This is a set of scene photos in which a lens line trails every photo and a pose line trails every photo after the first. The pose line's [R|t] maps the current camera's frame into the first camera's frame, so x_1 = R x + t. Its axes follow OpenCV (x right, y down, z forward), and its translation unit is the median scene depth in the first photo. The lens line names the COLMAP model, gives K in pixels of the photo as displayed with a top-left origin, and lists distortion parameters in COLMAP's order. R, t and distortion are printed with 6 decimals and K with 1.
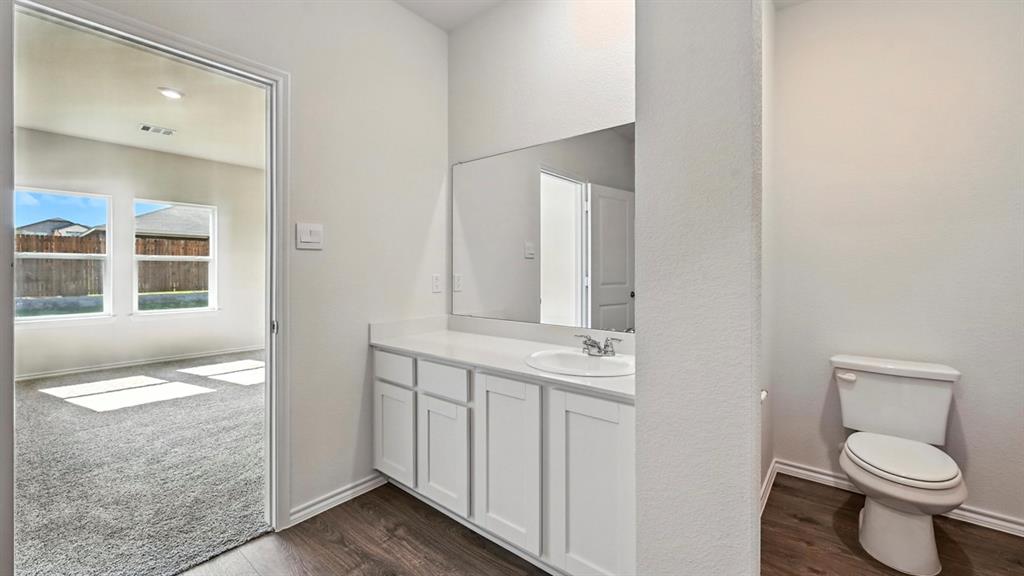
lens RADIAL K [[405.5, 0, 505.8], [0, 405.5, 262.8], [0, 0, 1]] dist [-0.001424, 0.000275]
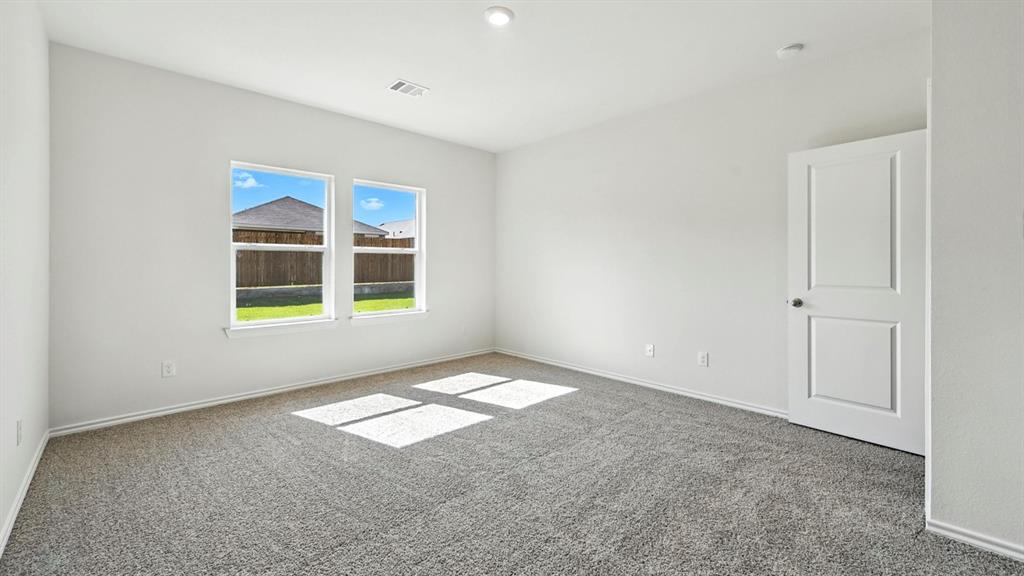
lens RADIAL K [[405.5, 0, 518.9], [0, 405.5, 267.2], [0, 0, 1]] dist [-0.001424, 0.000275]
pose [[0.995873, 0.006265, -0.090545, -0.474732], [-0.004160, 0.999717, 0.023415, 0.002477], [0.090666, -0.022942, 0.995617, 0.182693]]
